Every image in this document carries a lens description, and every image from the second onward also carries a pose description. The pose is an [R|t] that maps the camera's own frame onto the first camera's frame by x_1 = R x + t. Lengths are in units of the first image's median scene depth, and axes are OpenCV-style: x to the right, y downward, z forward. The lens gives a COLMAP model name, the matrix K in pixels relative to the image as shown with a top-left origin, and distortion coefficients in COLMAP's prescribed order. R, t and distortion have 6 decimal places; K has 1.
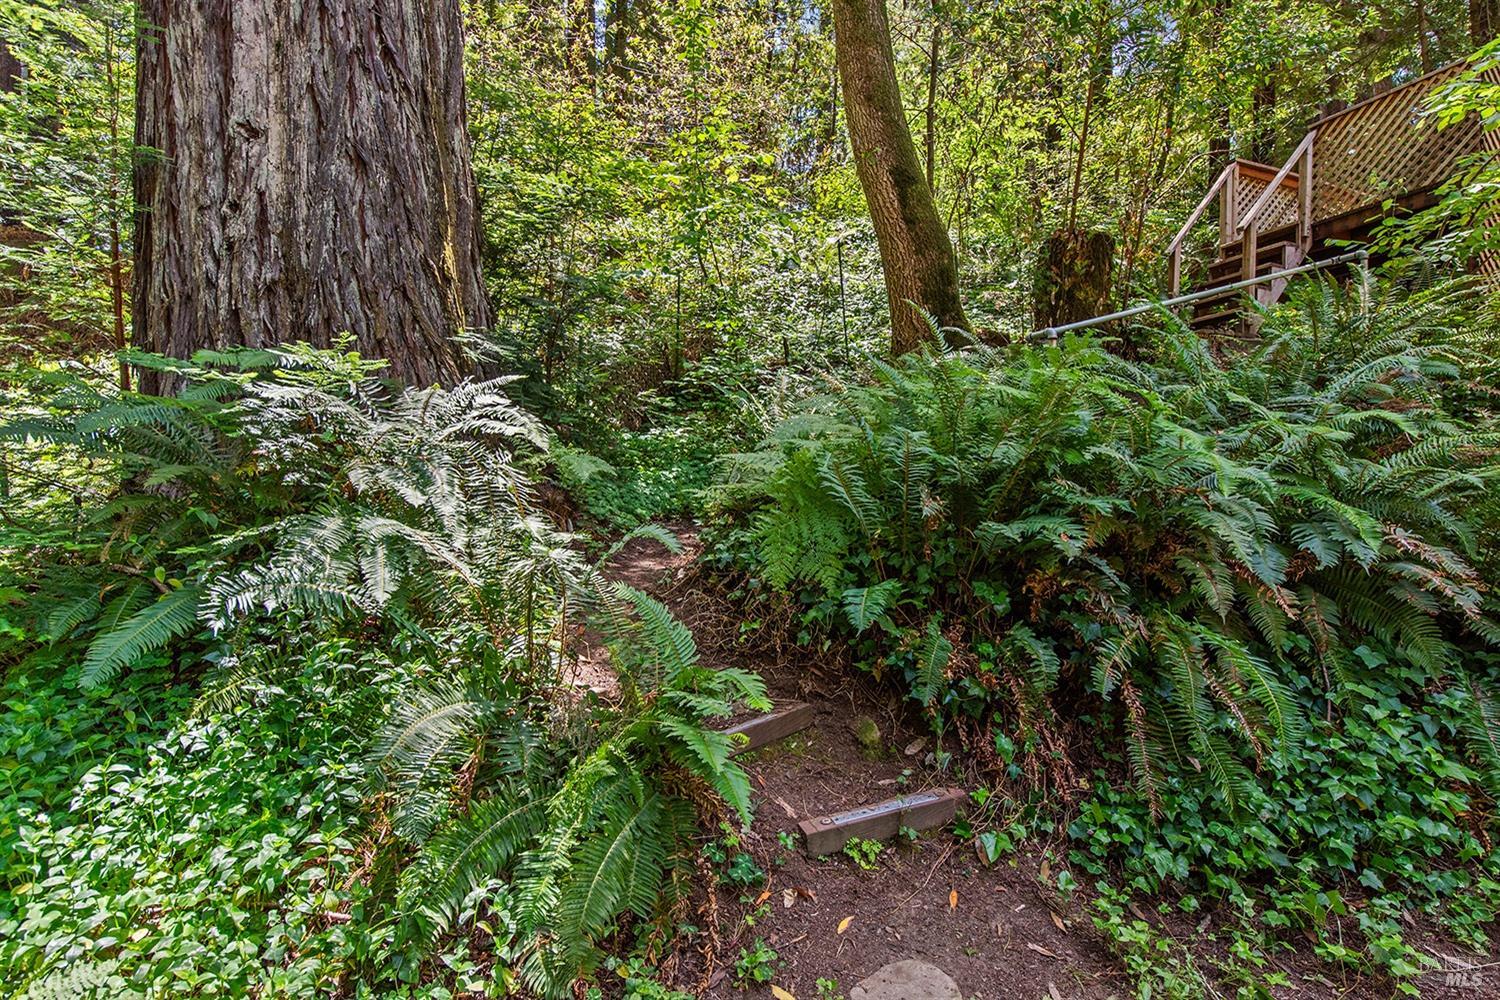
lens RADIAL K [[792.6, 0, 744.3], [0, 792.6, 501.7], [0, 0, 1]] dist [0.006975, 0.000190]
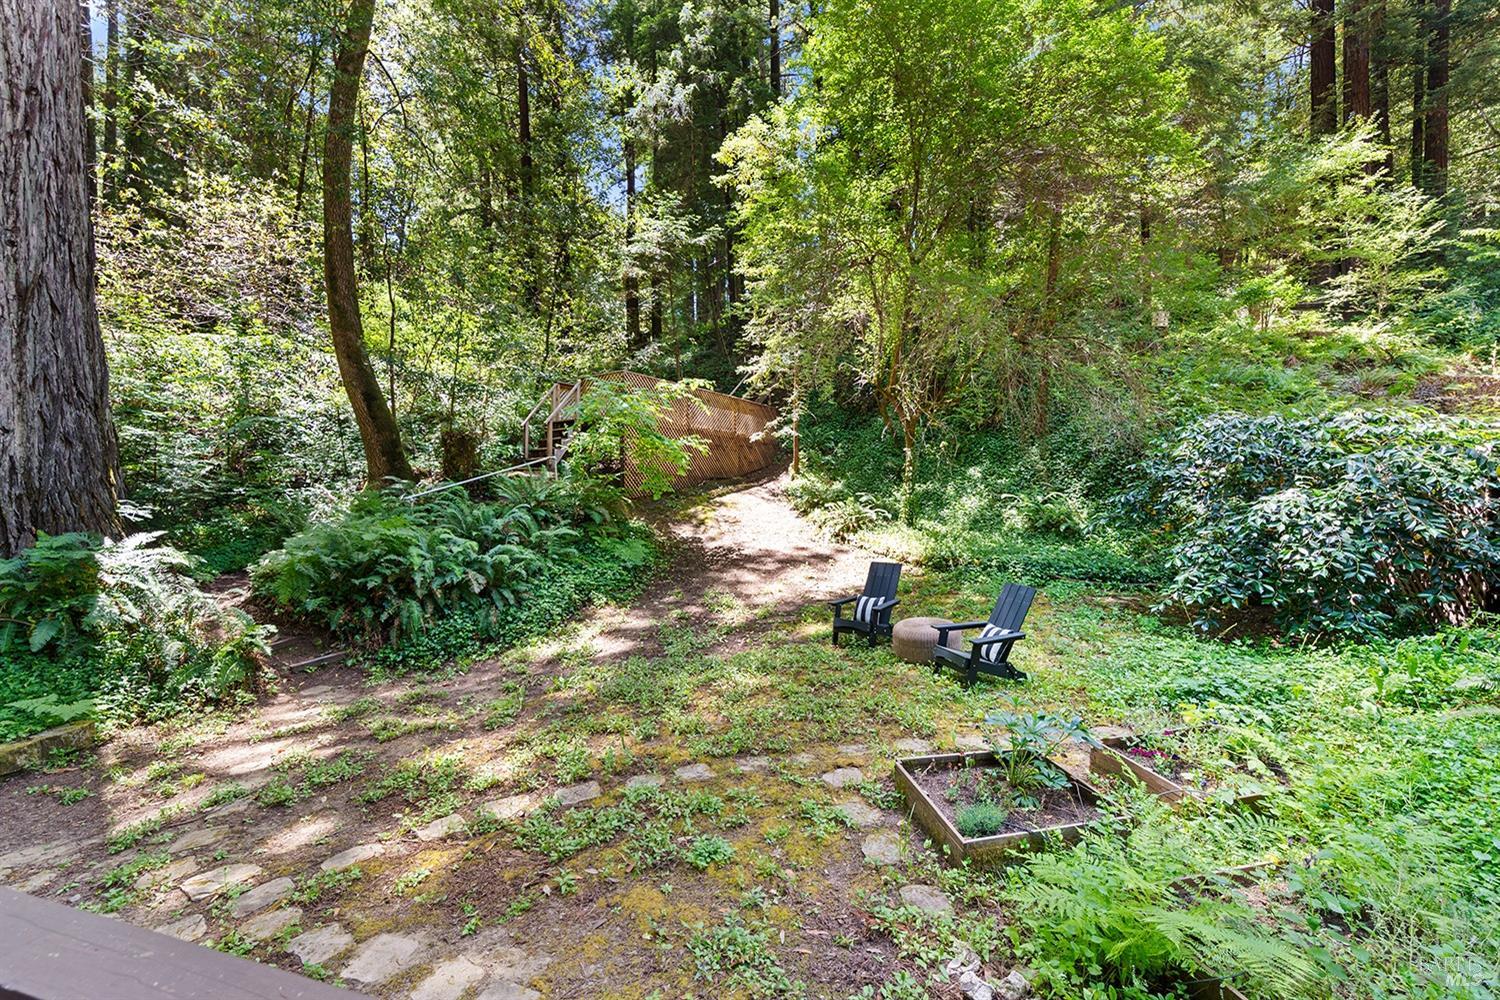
lens RADIAL K [[640.7, 0, 760.4], [0, 640.7, 507.7], [0, 0, 1]] dist [0.001699, -0.001079]
pose [[0.809248, -0.019943, 0.587128, 0.086040], [0.012068, 0.999777, 0.017326, -0.300207], [-0.587343, -0.006936, 0.809308, -2.264976]]
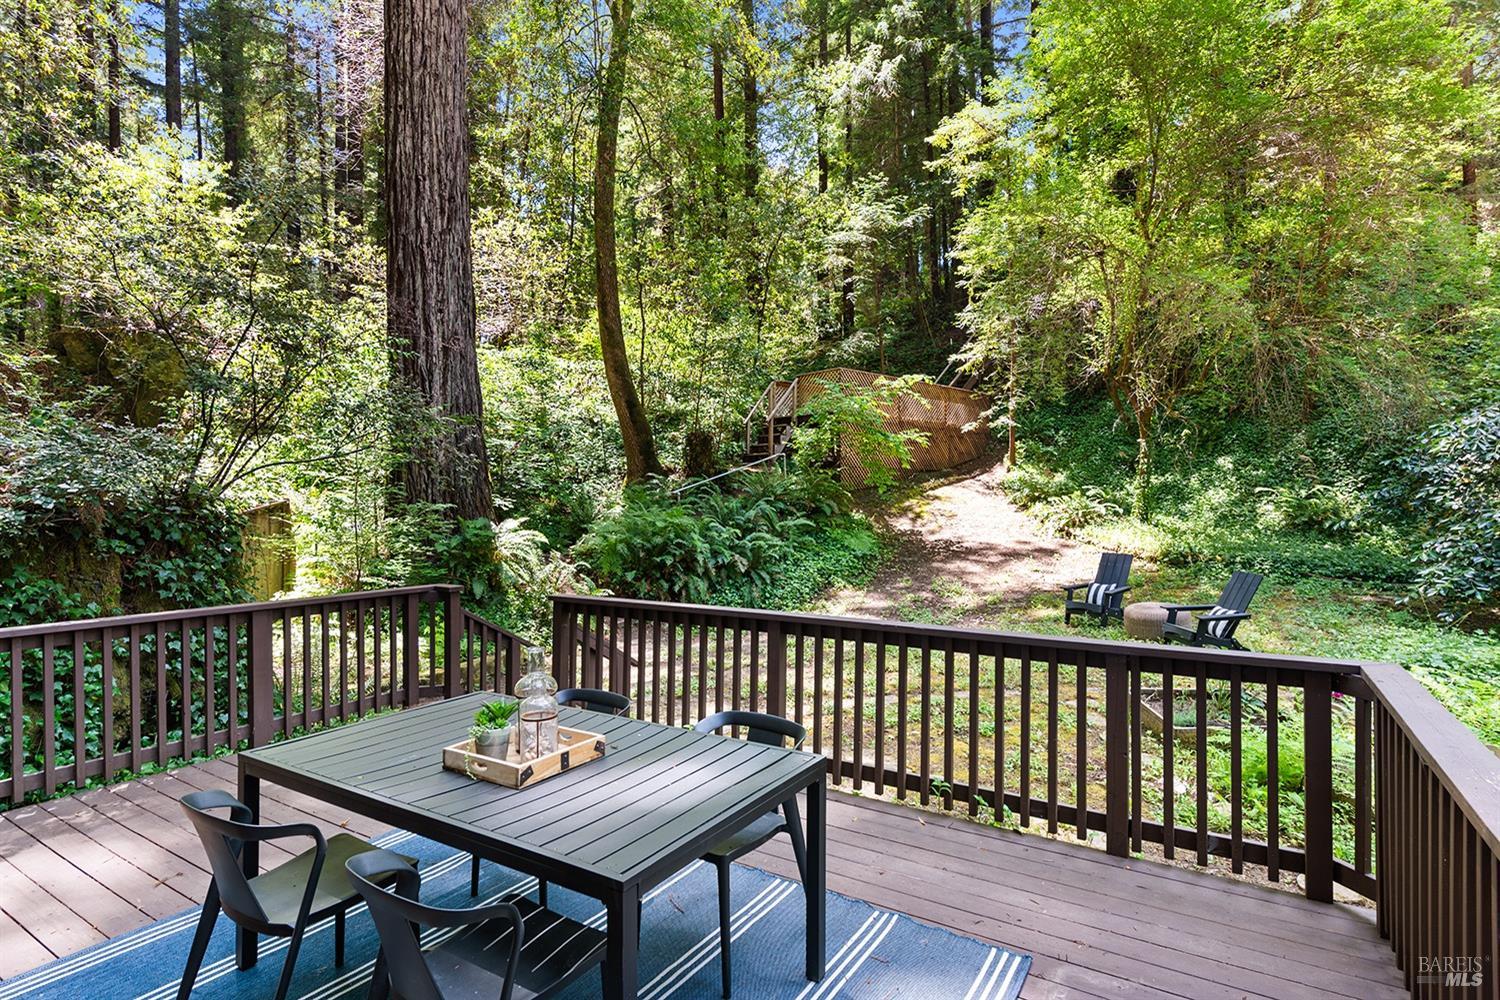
lens RADIAL K [[746.3, 0, 759.2], [0, 746.3, 505.7], [0, 0, 1]] dist [0.008360, -0.002985]
pose [[0.929390, -0.019250, 0.368597, -0.647035], [0.011849, 0.999680, 0.022332, -0.327585], [-0.368909, -0.016388, 0.929321, -2.928604]]
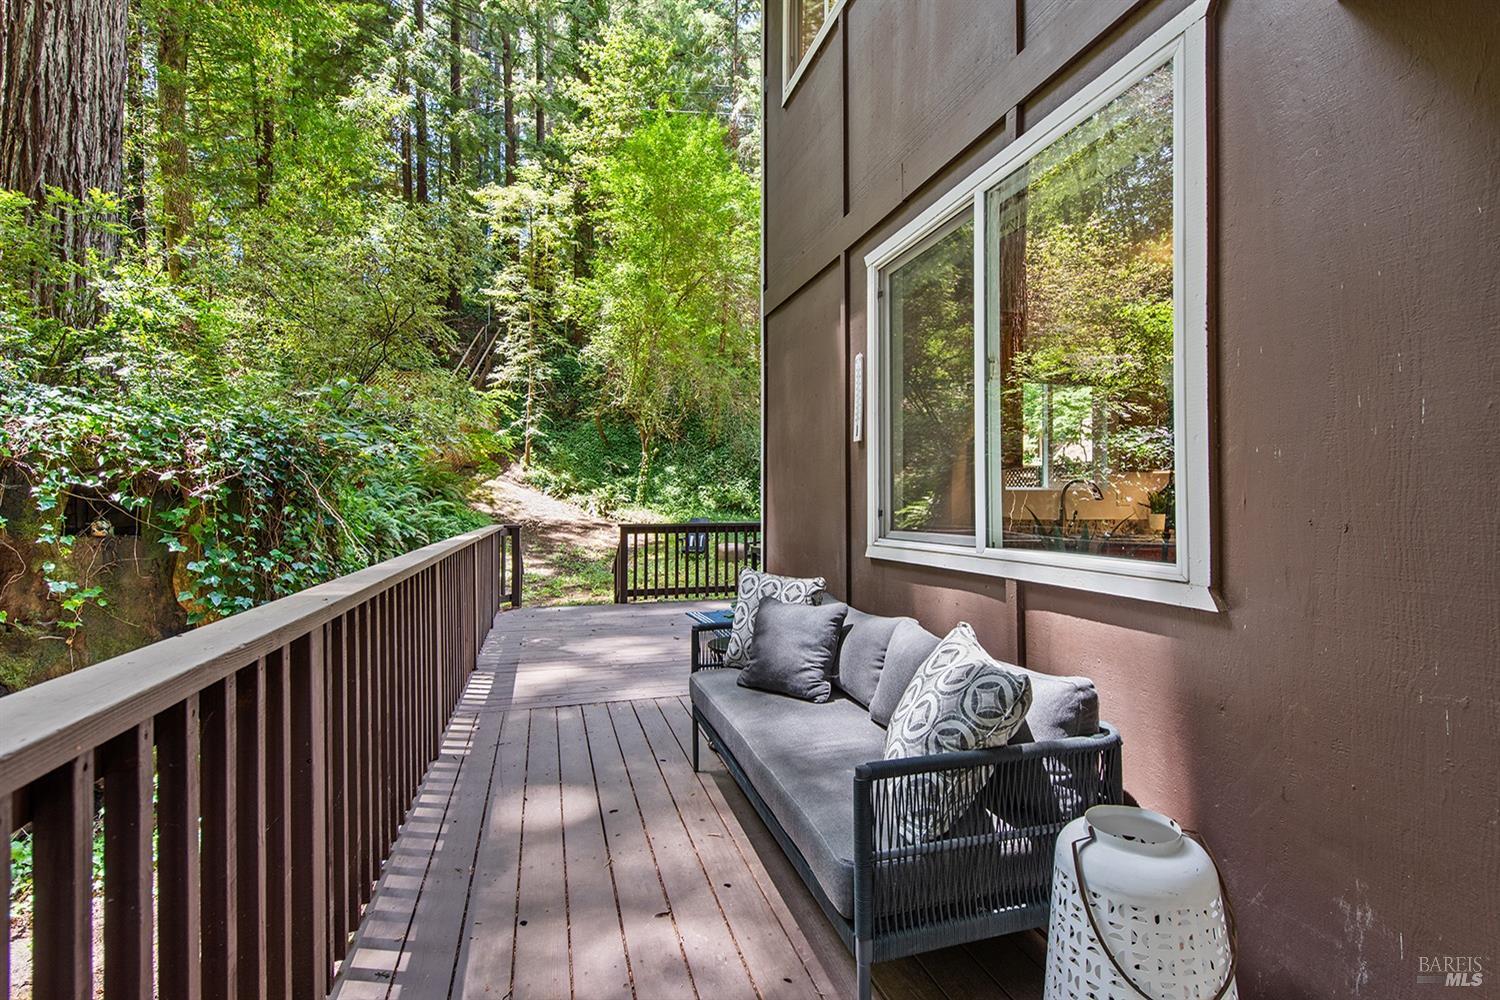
lens RADIAL K [[678.6, 0, 750.4], [0, 678.6, 501.2], [0, 0, 1]] dist [-0.005961, -0.001749]
pose [[0.327648, -0.008951, 0.944758, -2.613196], [-0.008116, 0.999892, 0.012288, -0.221811], [-0.944765, -0.011694, 0.327540, -2.502098]]
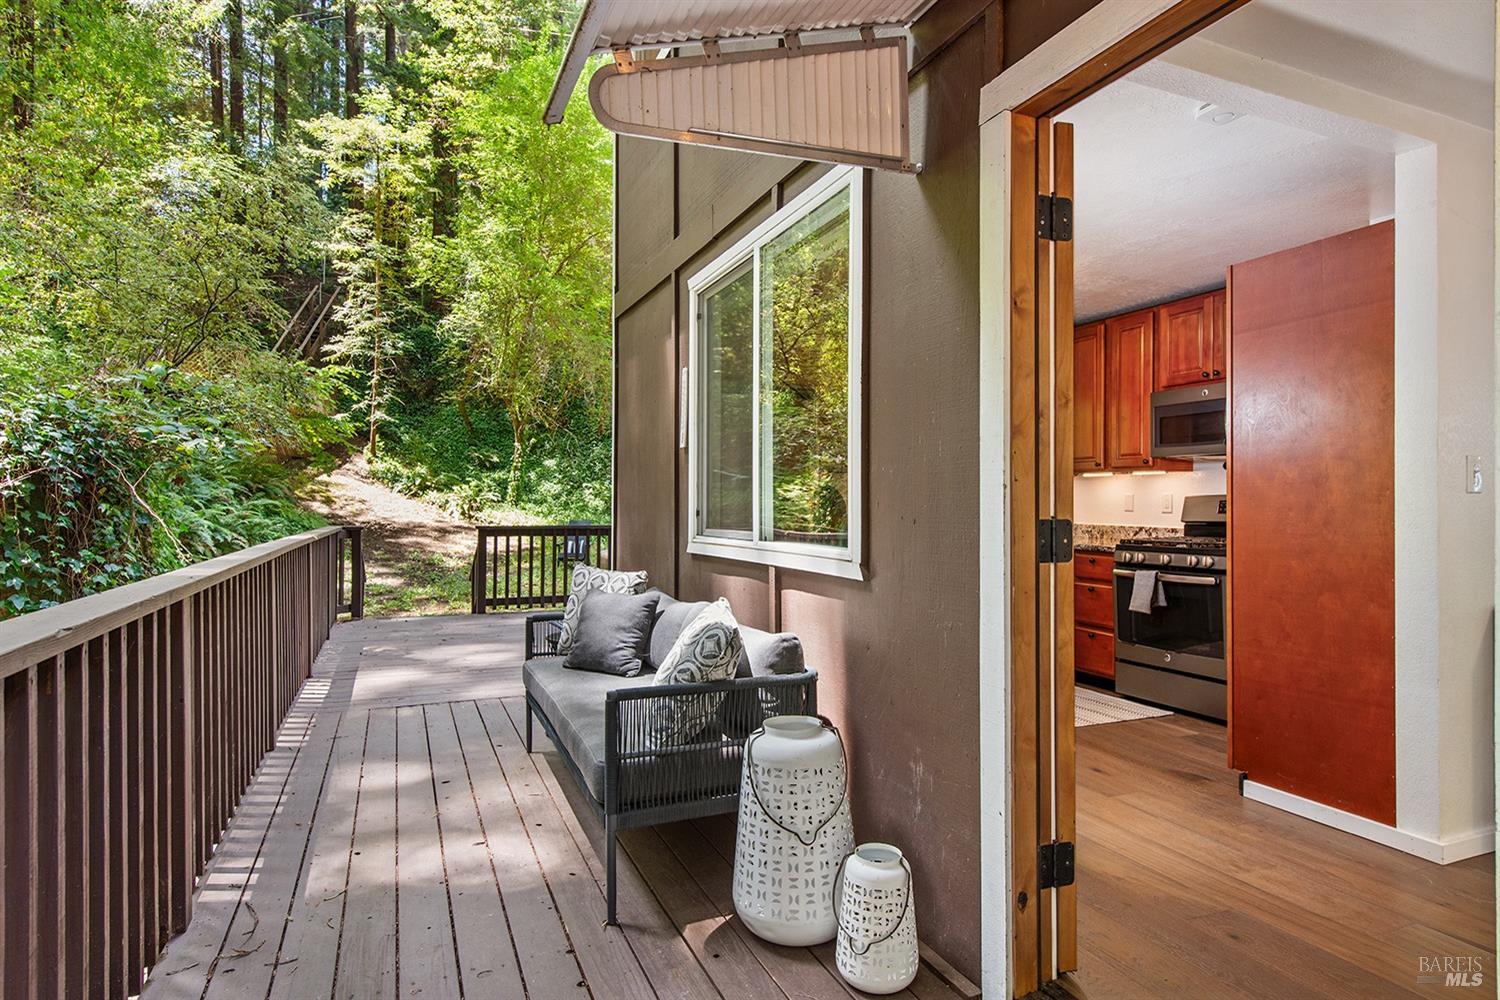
lens RADIAL K [[823.8, 0, 764.6], [0, 823.8, 508.7], [0, 0, 1]] dist [-0.008519, 0.000094]
pose [[0.207283, -0.015059, 0.978165, -2.972365], [-0.016316, 0.999689, 0.018848, -0.228973], [-0.978145, -0.019866, 0.206972, -2.796980]]
